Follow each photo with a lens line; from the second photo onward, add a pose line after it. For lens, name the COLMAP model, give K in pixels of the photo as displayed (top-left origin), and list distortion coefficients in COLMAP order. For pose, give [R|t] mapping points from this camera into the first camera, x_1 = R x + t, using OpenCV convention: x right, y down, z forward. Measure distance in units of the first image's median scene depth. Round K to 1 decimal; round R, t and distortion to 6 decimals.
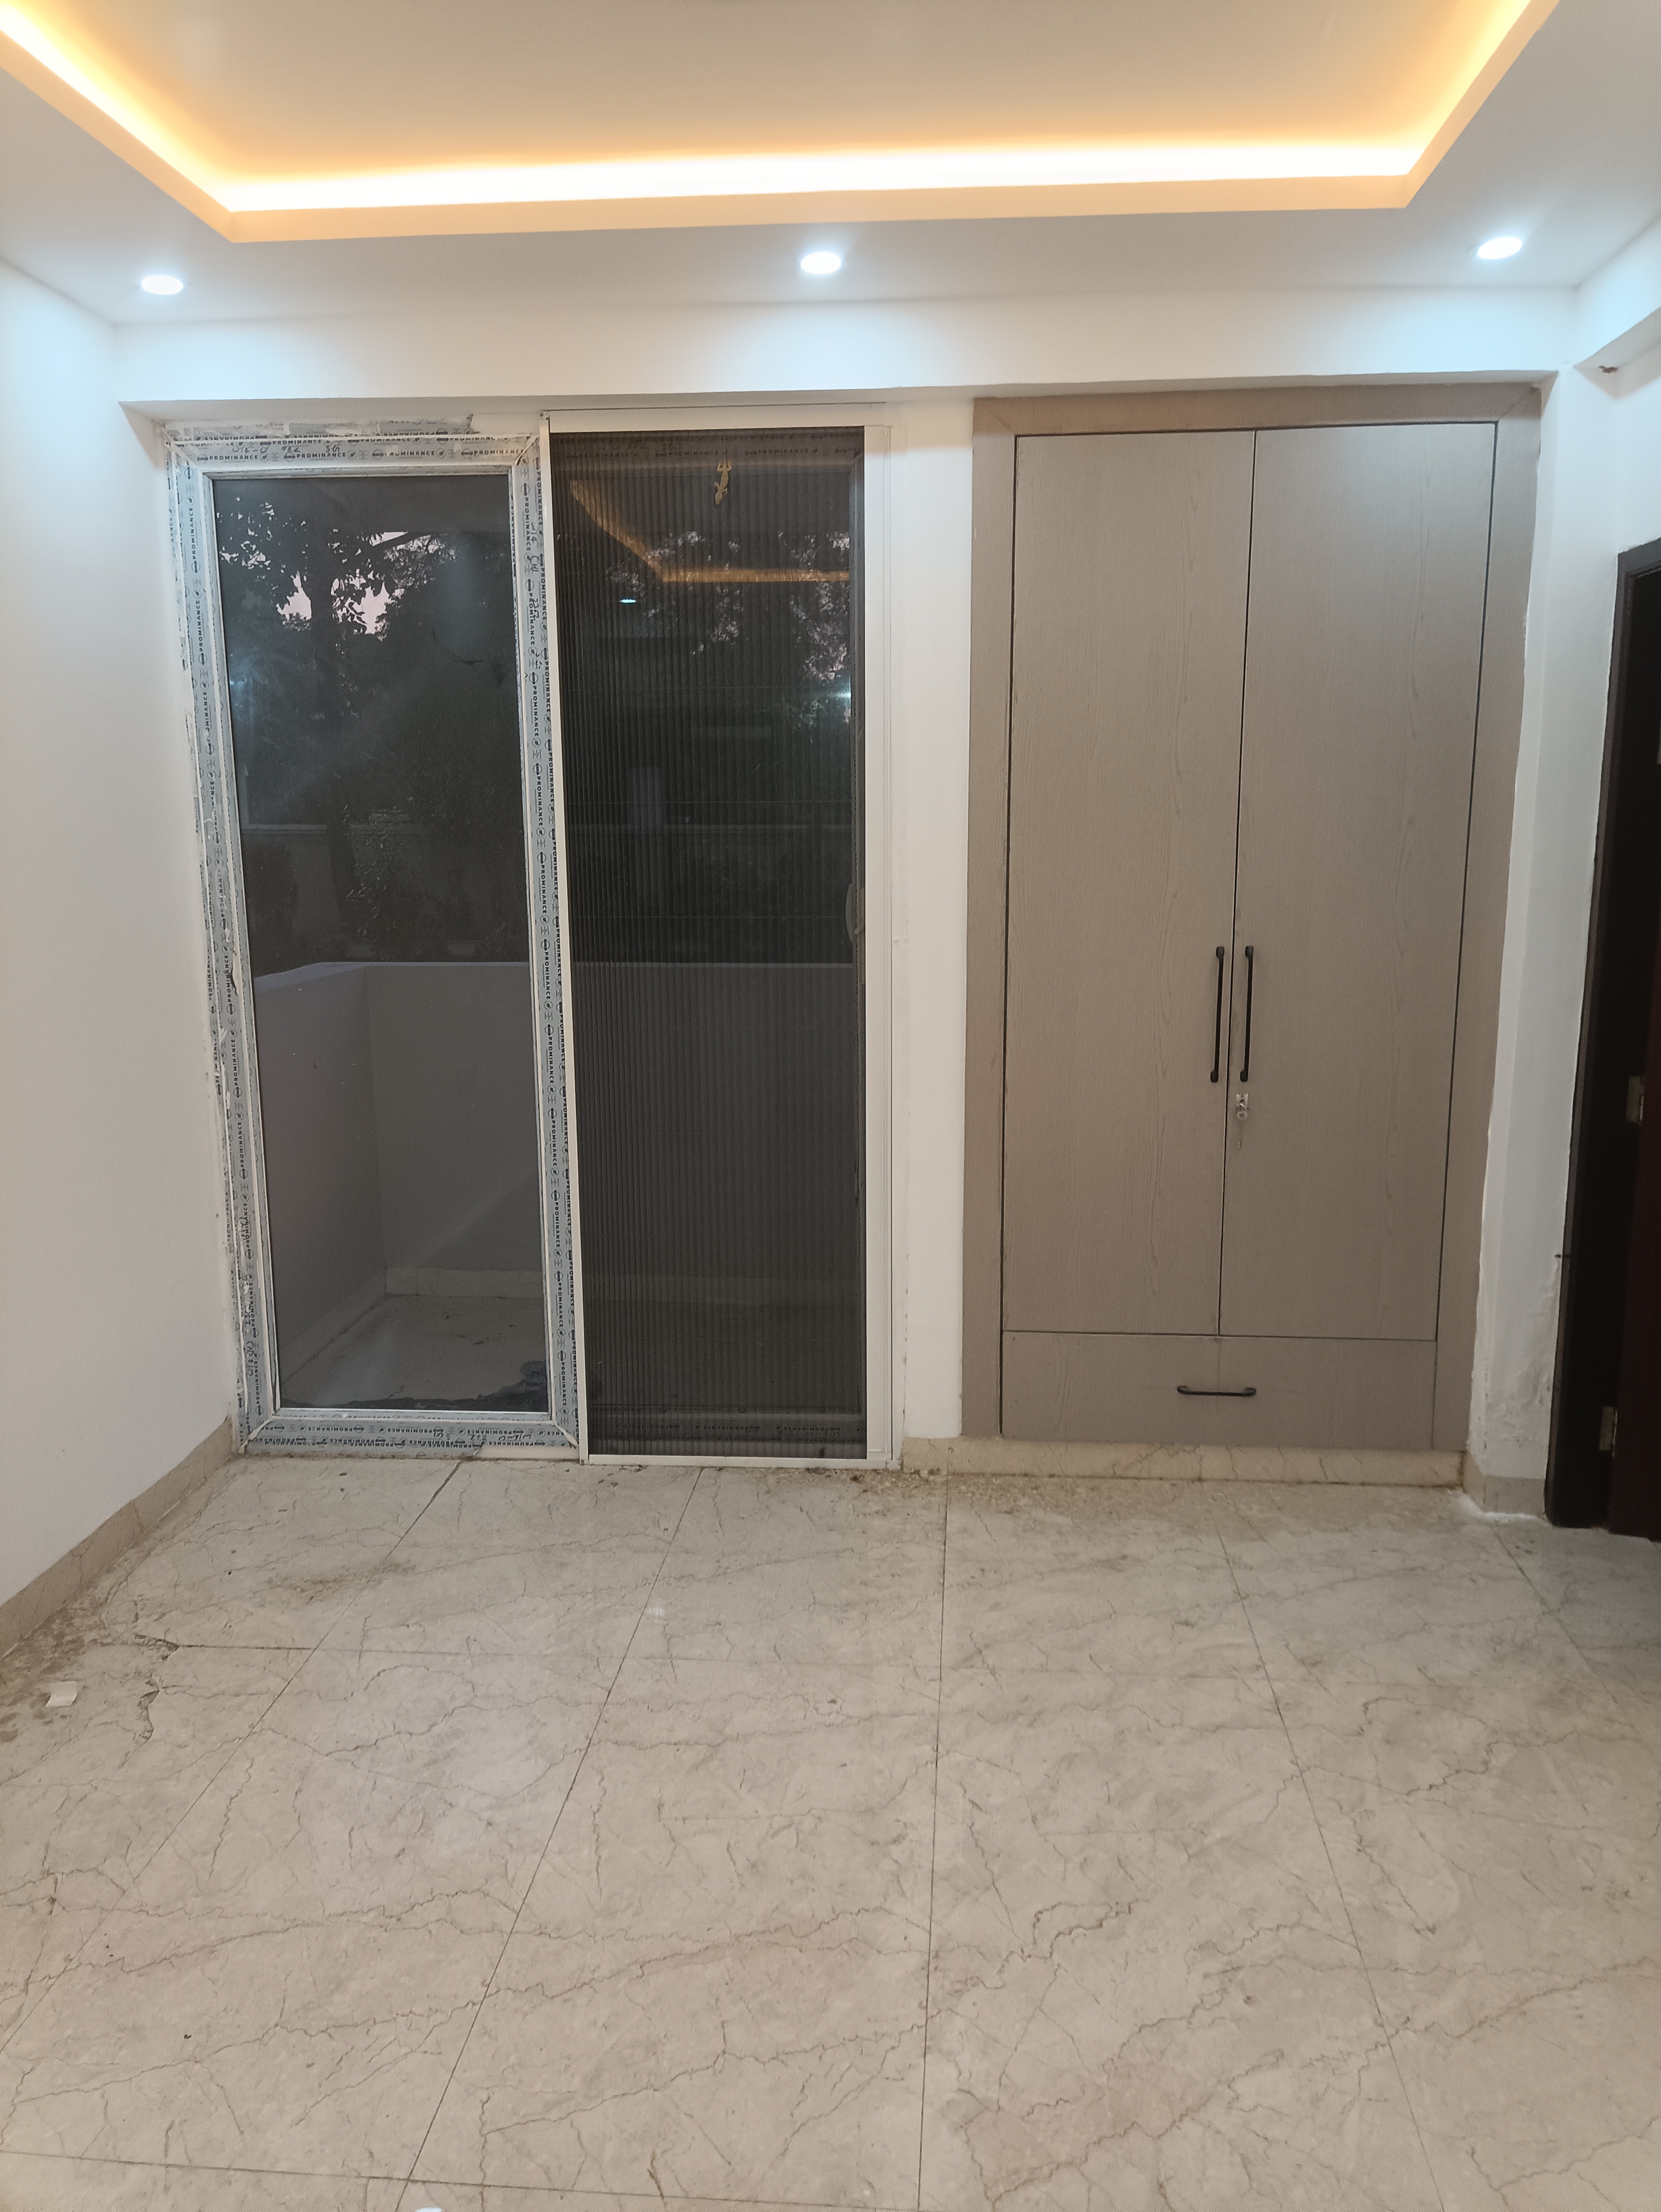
lens RADIAL K [[1640.1, 0, 830.6], [0, 1640.1, 1100.4], [0, 0, 1]] dist [0.099774, -0.180334]
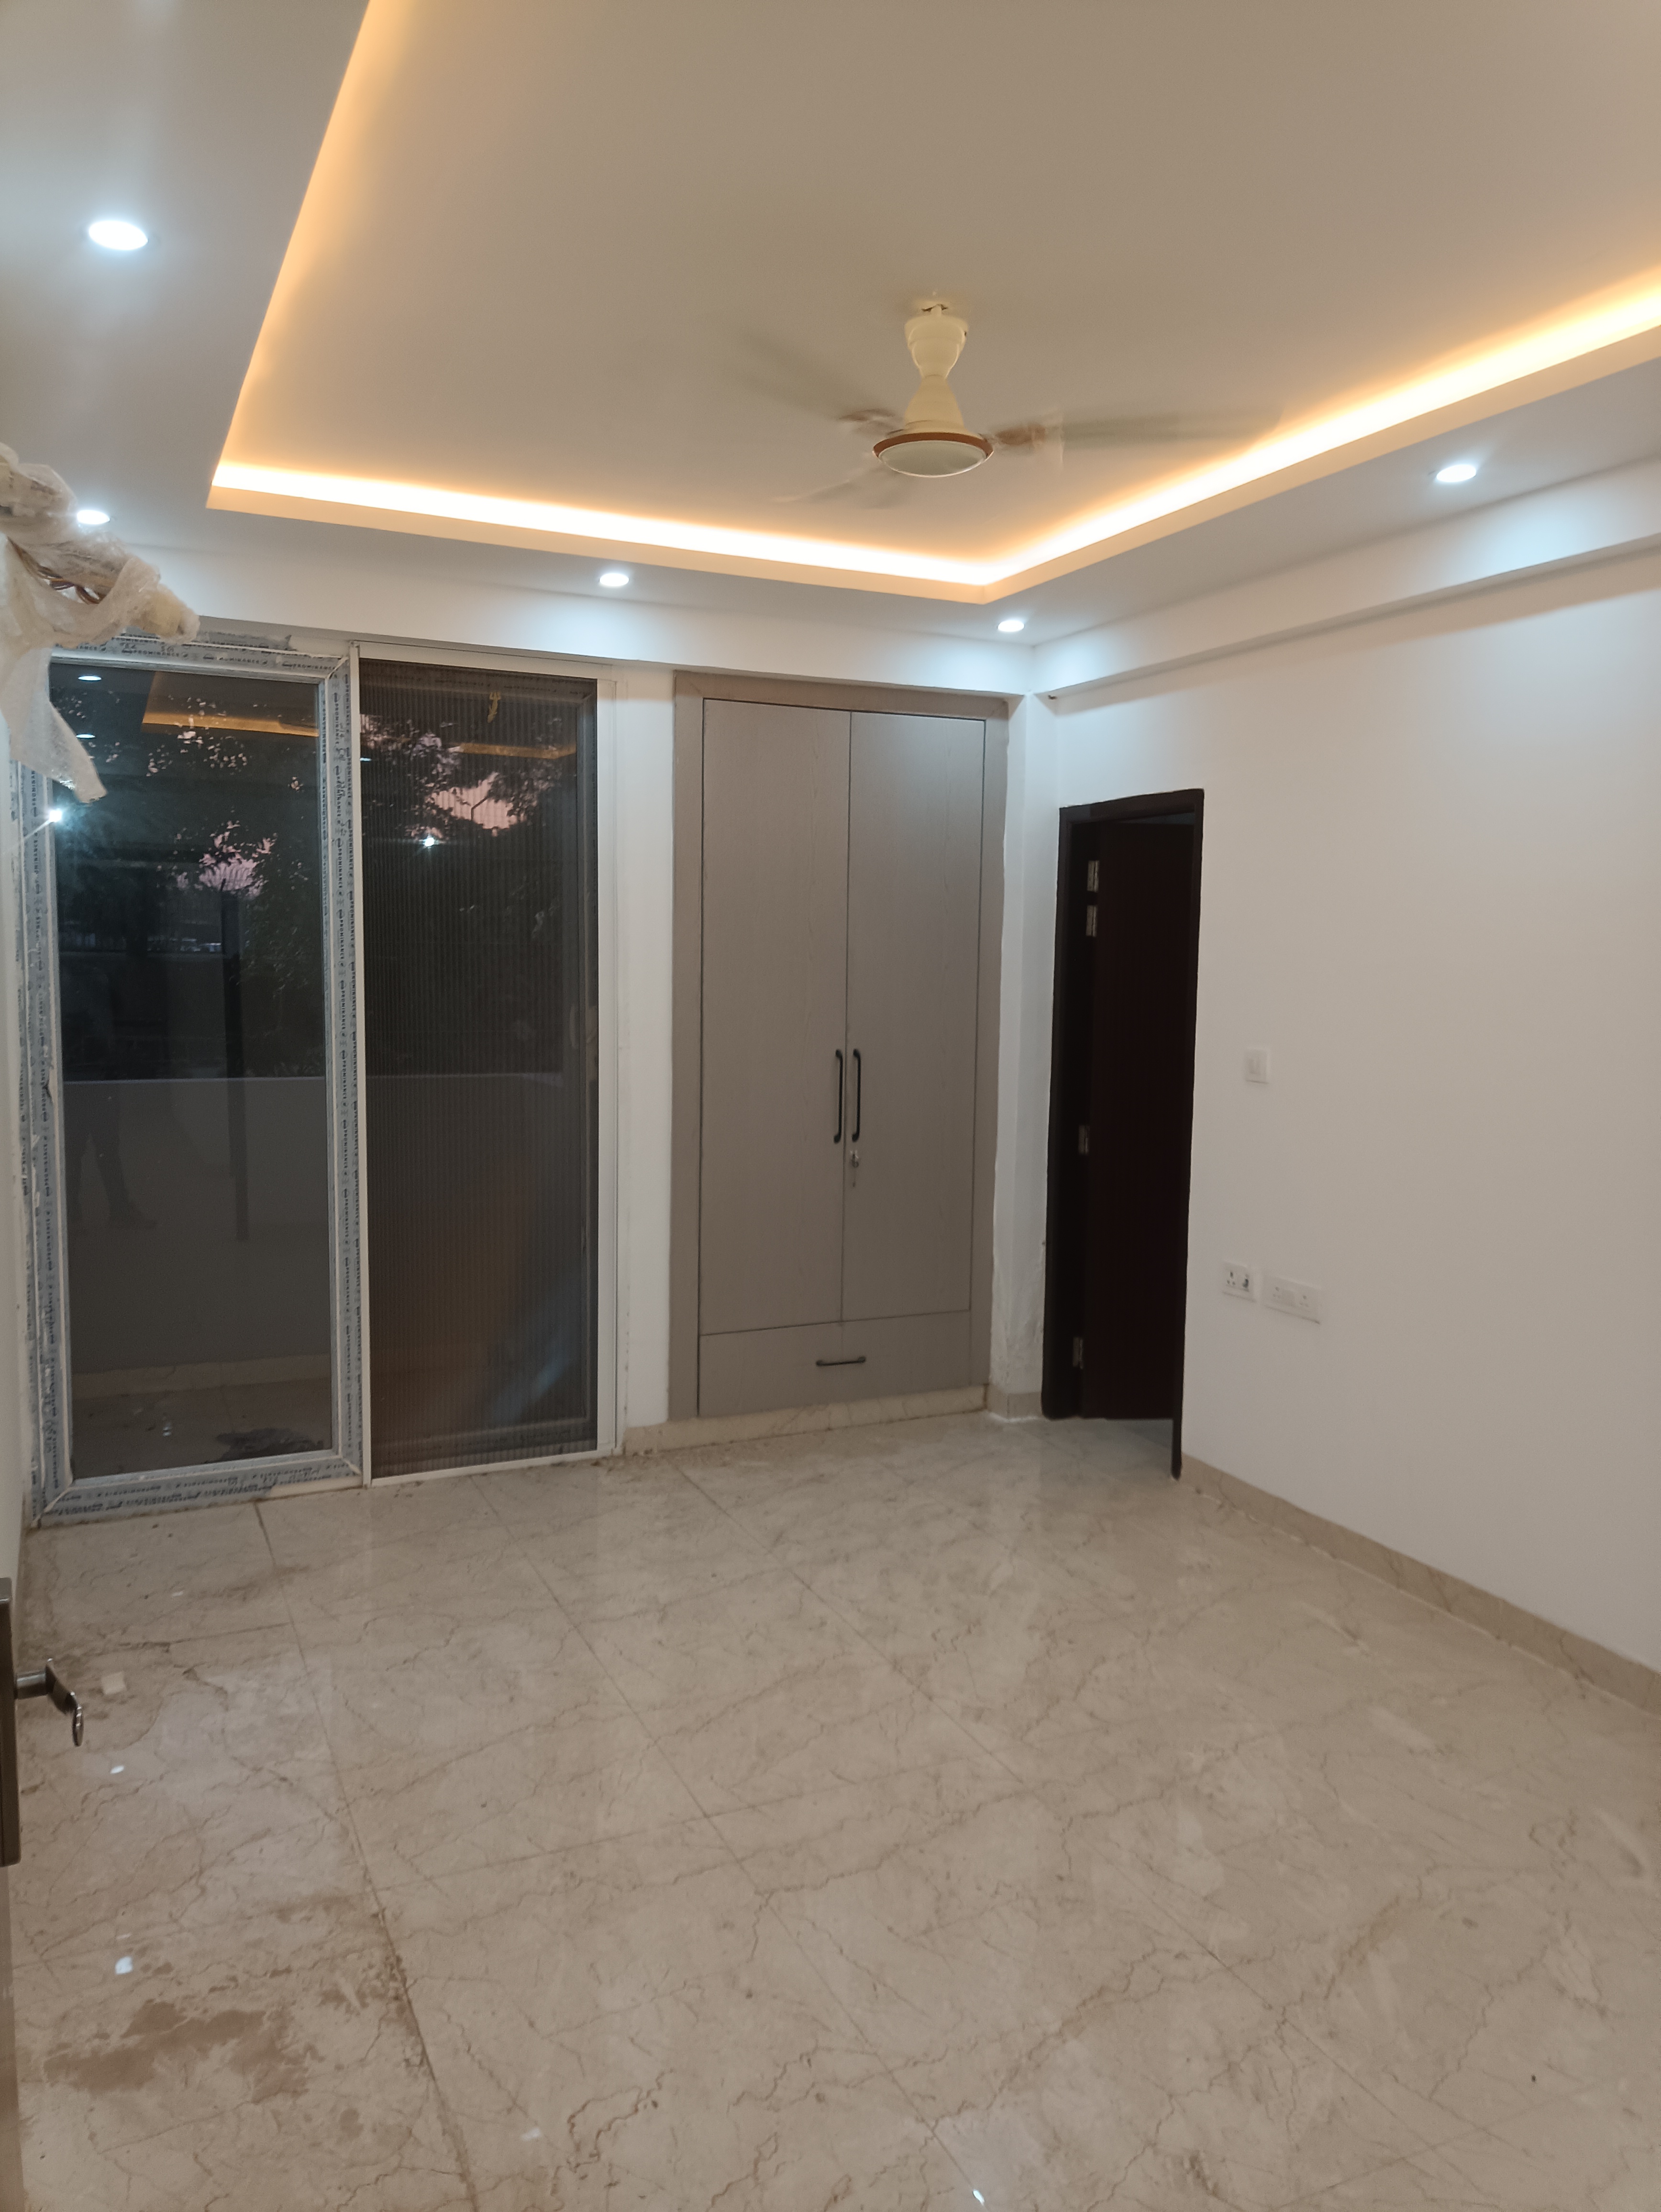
lens RADIAL K [[1721.7, 0, 826.2], [0, 1721.7, 1091.3], [0, 0, 1]] dist [0.050911, -0.058278]
pose [[0.863898, -0.023977, 0.503096, -0.519264], [0.068844, 0.995113, -0.070790, 0.049304], [-0.498940, 0.095791, 0.861326, -0.289875]]
